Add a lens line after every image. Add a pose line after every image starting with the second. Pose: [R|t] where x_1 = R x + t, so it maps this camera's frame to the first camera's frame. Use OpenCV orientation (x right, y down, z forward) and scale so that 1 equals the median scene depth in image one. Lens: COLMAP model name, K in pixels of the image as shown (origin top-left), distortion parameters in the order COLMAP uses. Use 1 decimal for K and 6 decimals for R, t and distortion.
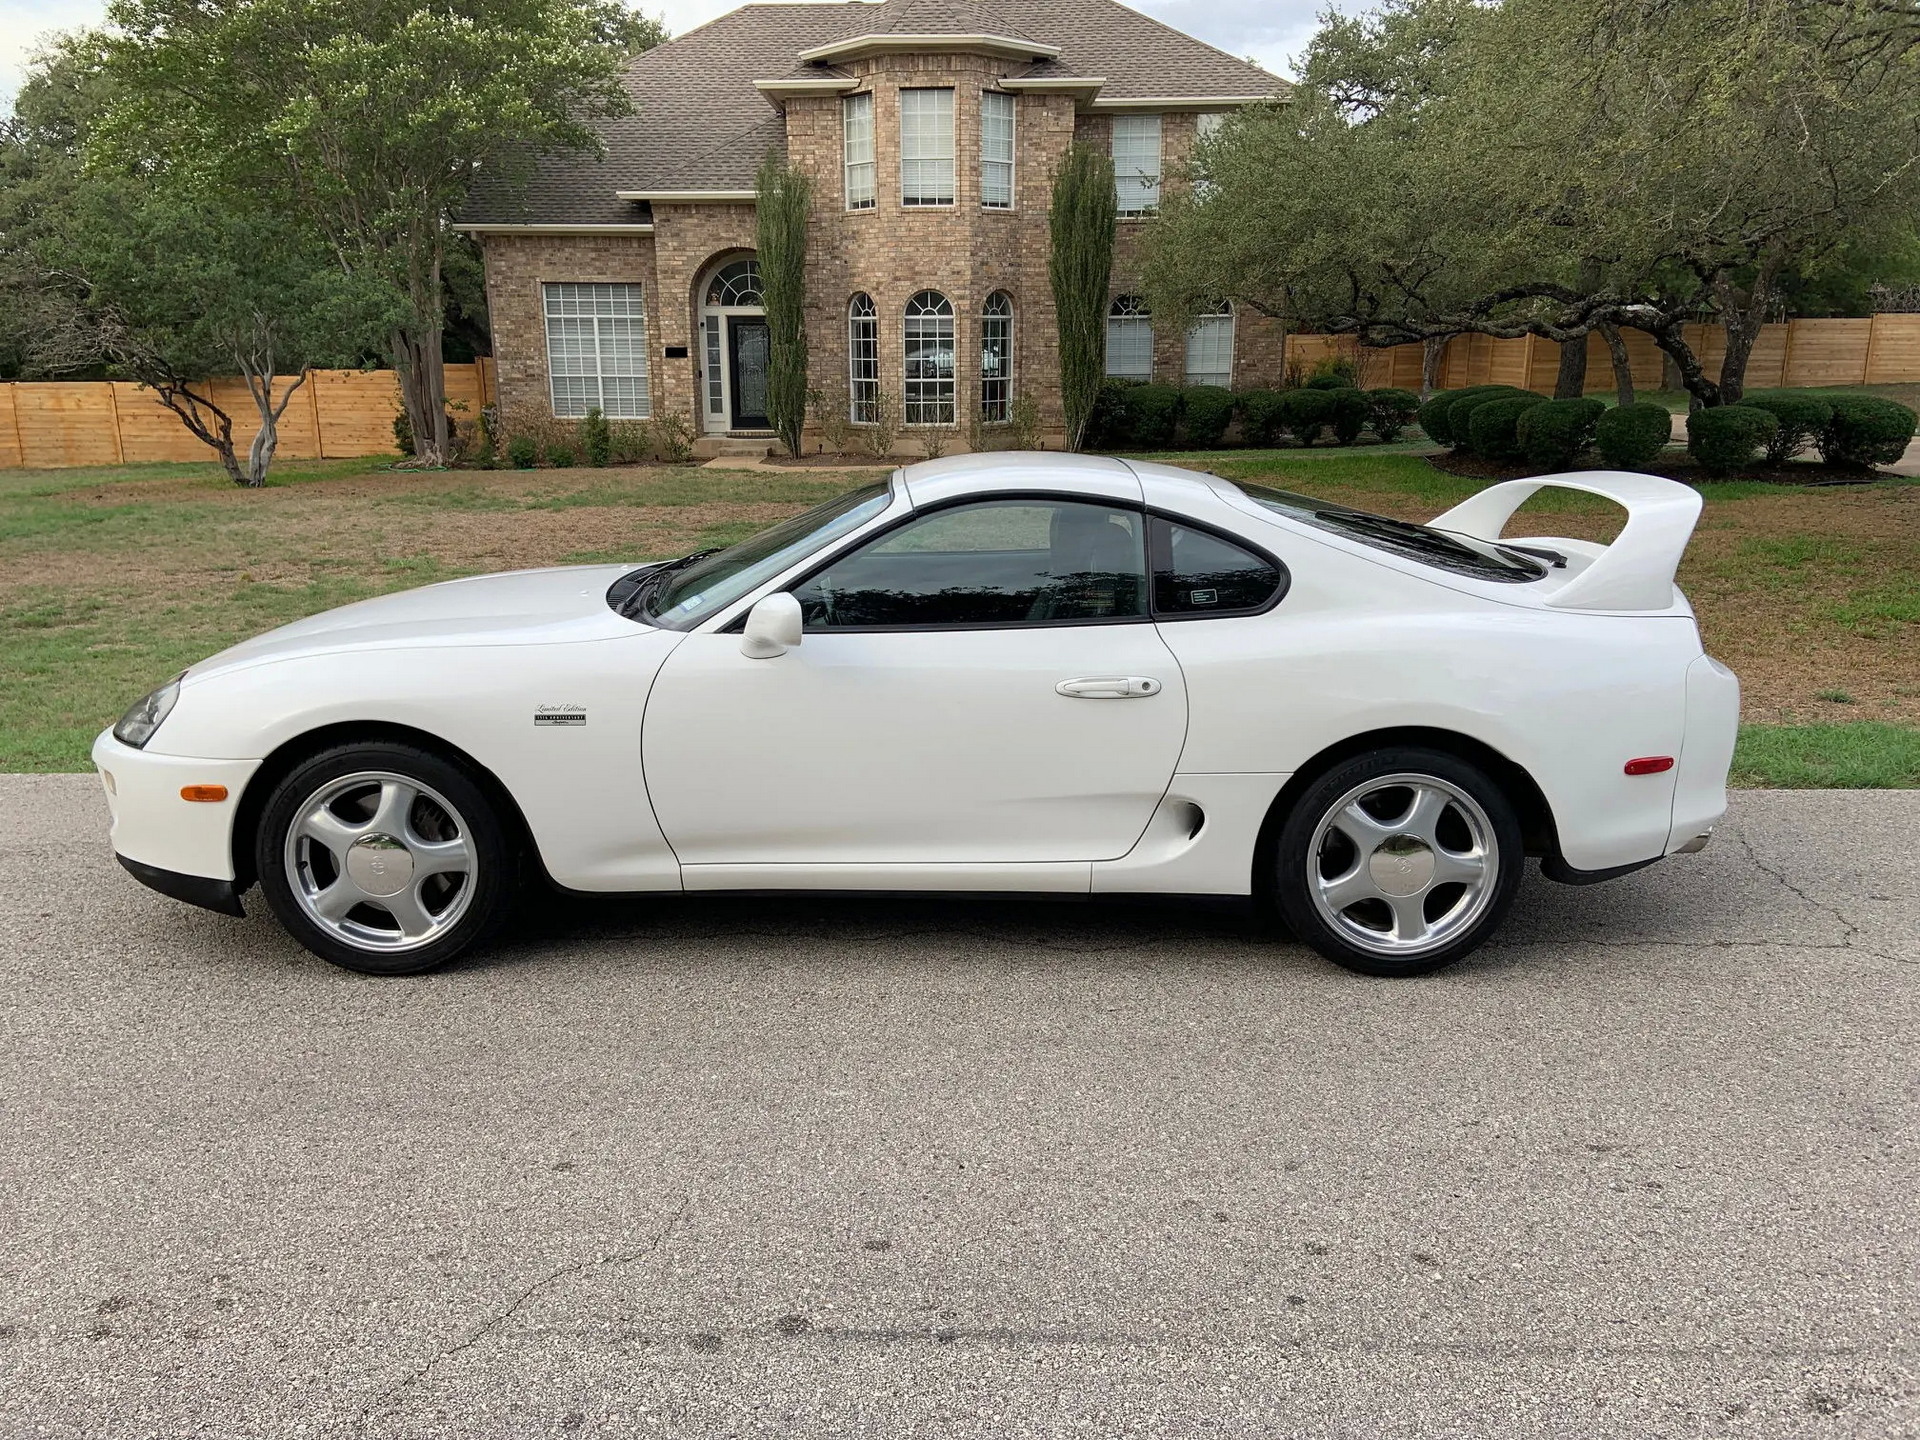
lens RADIAL K [[1445.6, 0, 930.8], [0, 1445.6, 702.6], [0, 0, 1]] dist [0.132617, -0.163918]
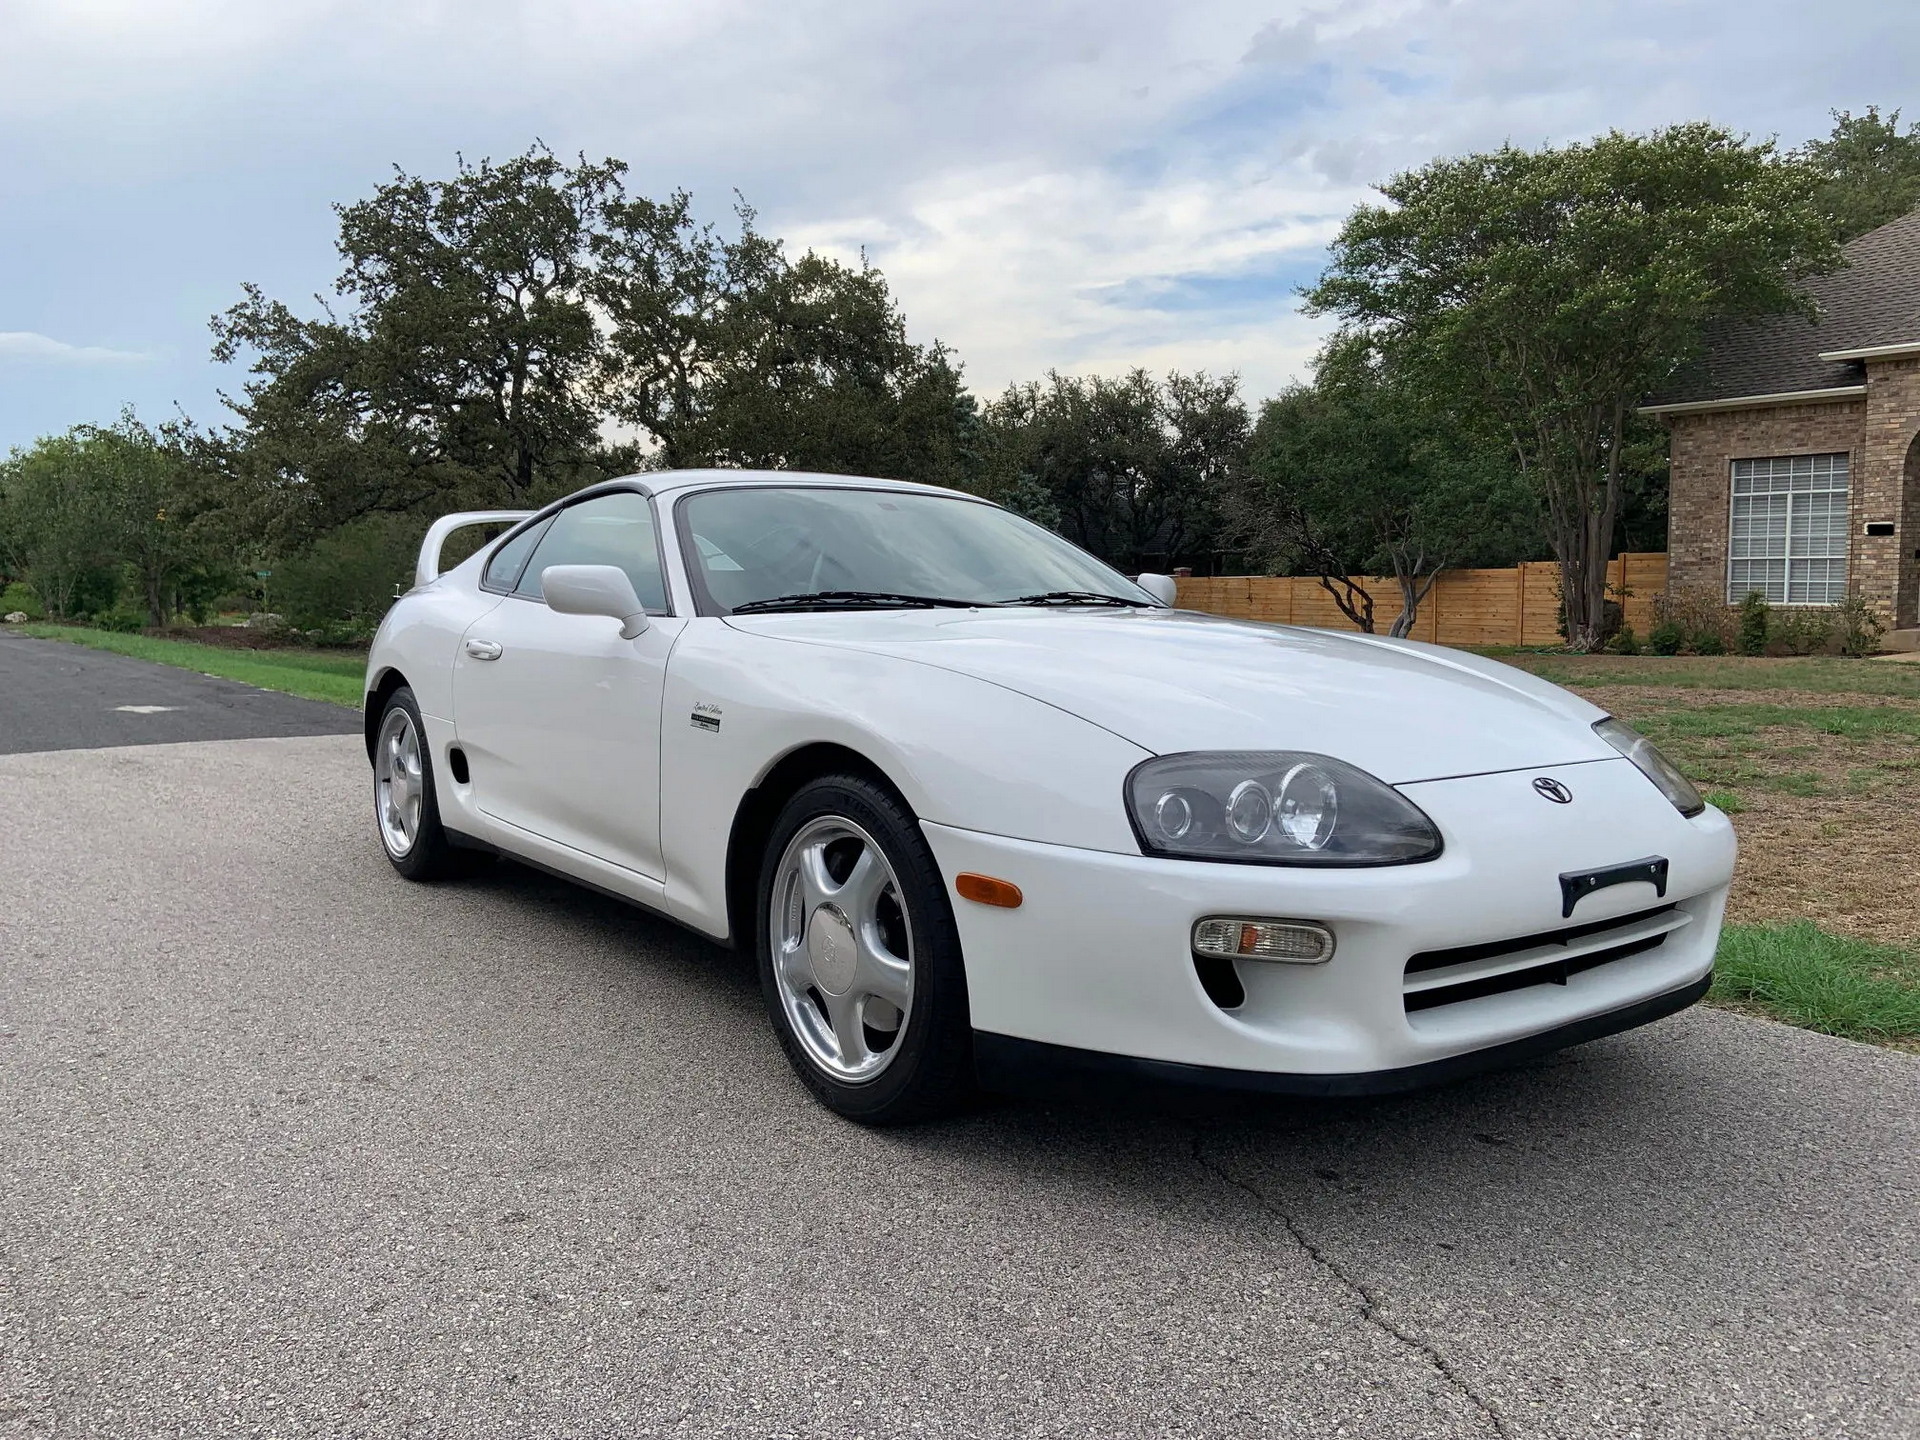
lens RADIAL K [[1451.3, 0, 940.3], [0, 1451.3, 704.7], [0, 0, 1]] dist [0.130469, -0.172630]
pose [[0.624881, 0.069008, -0.777664, 0.169239], [-0.179766, 0.982039, -0.057304, 0.006216], [0.759742, 0.175606, 0.626063, 0.076914]]
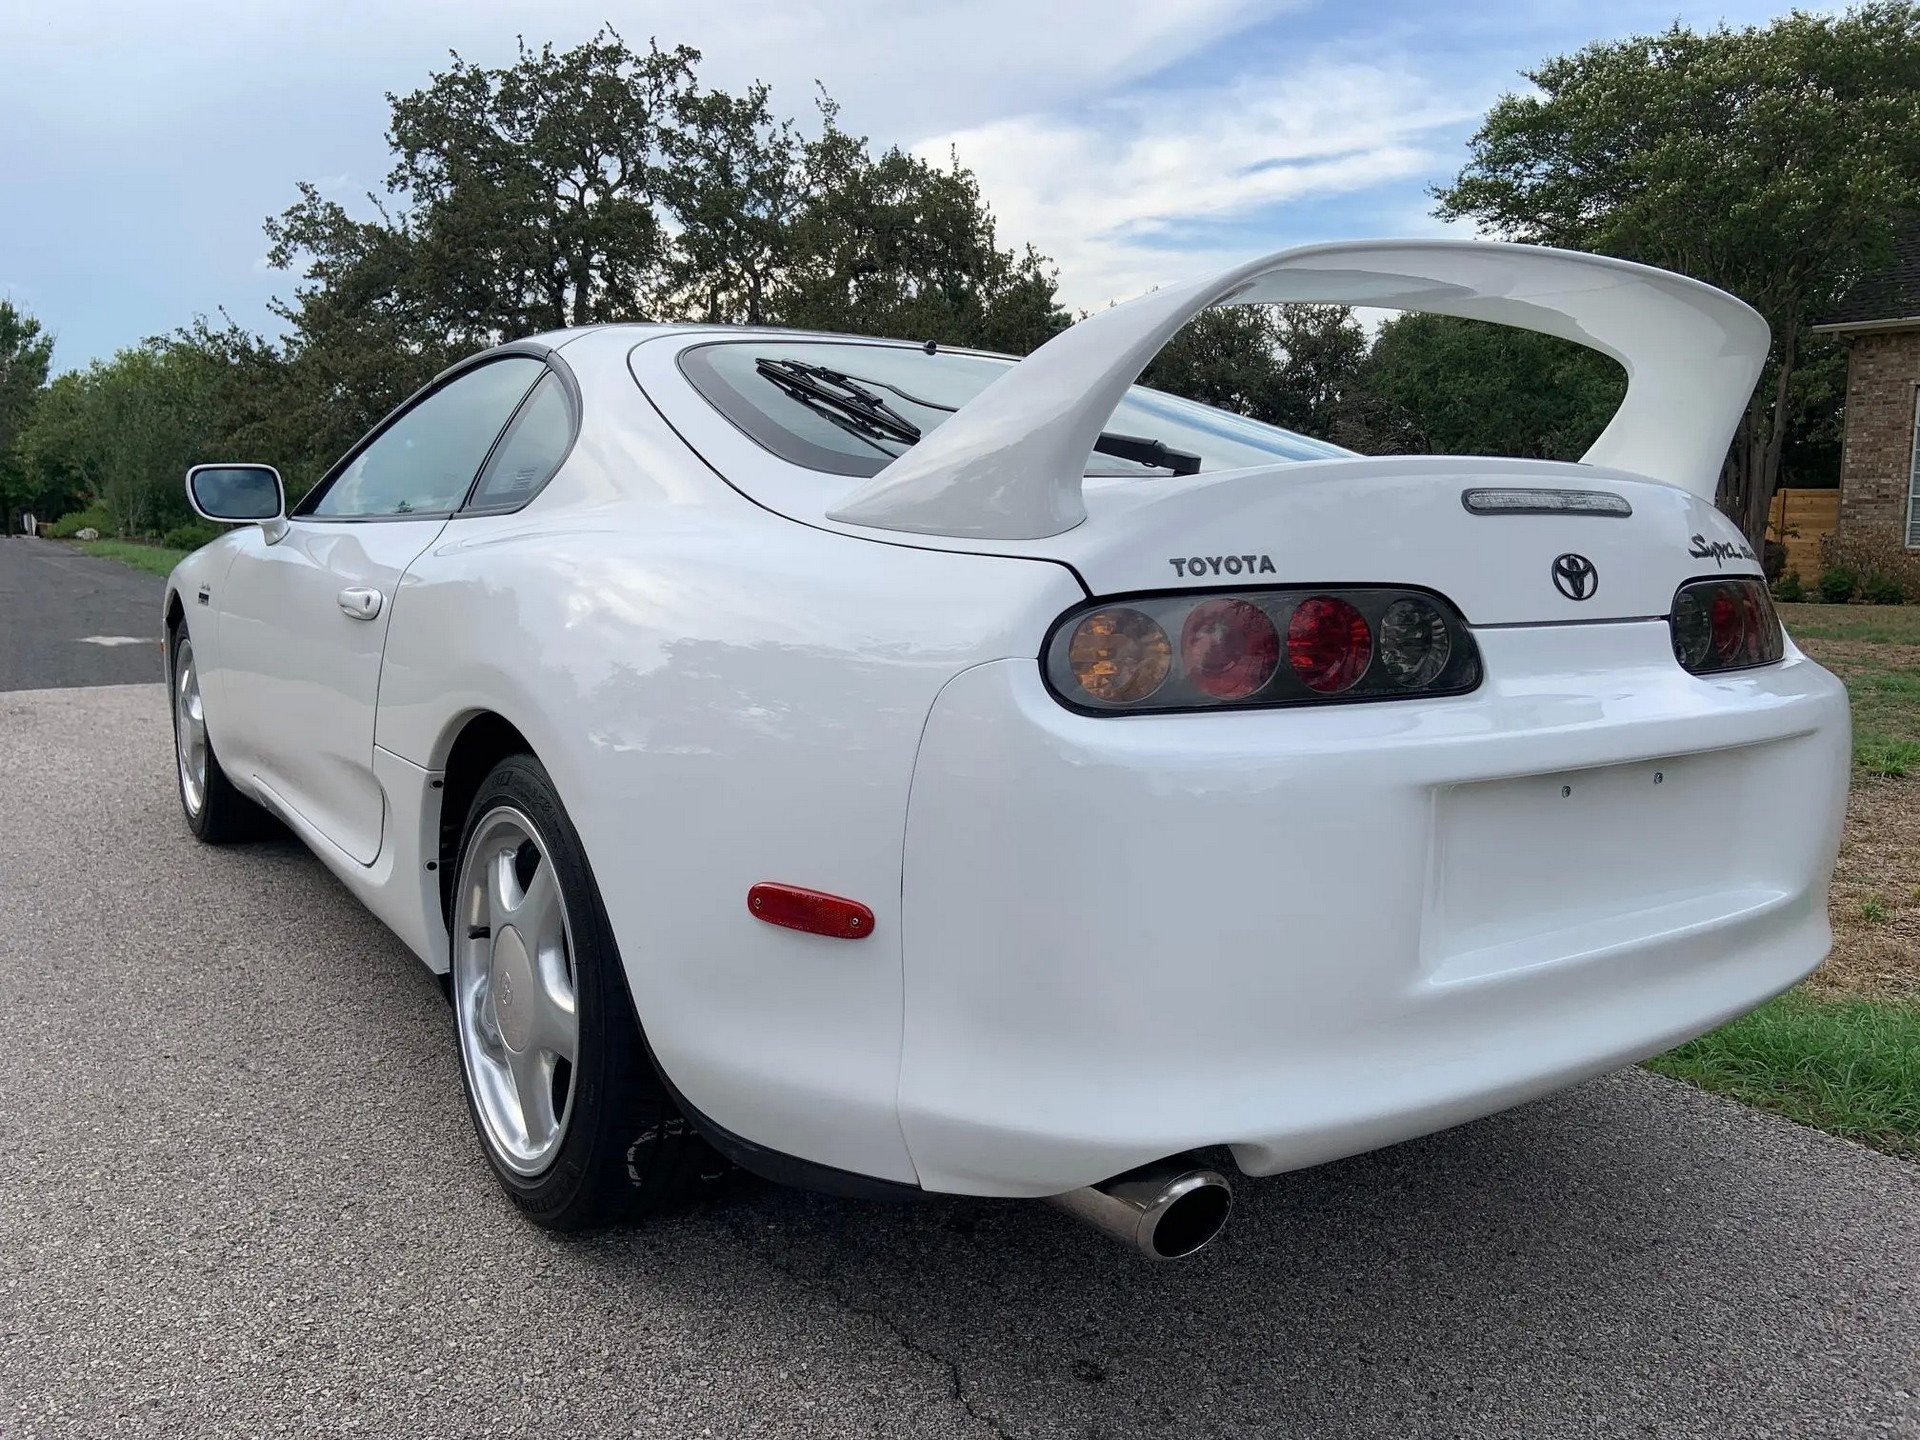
lens RADIAL K [[1450.2, 0, 943.8], [0, 1450.2, 713.0], [0, 0, 1]] dist [0.126735, -0.164541]
pose [[0.575323, 0.123038, -0.808619, 0.122207], [-0.201444, 0.979483, 0.005711, -0.002687], [0.792731, 0.159606, 0.588305, 0.119765]]
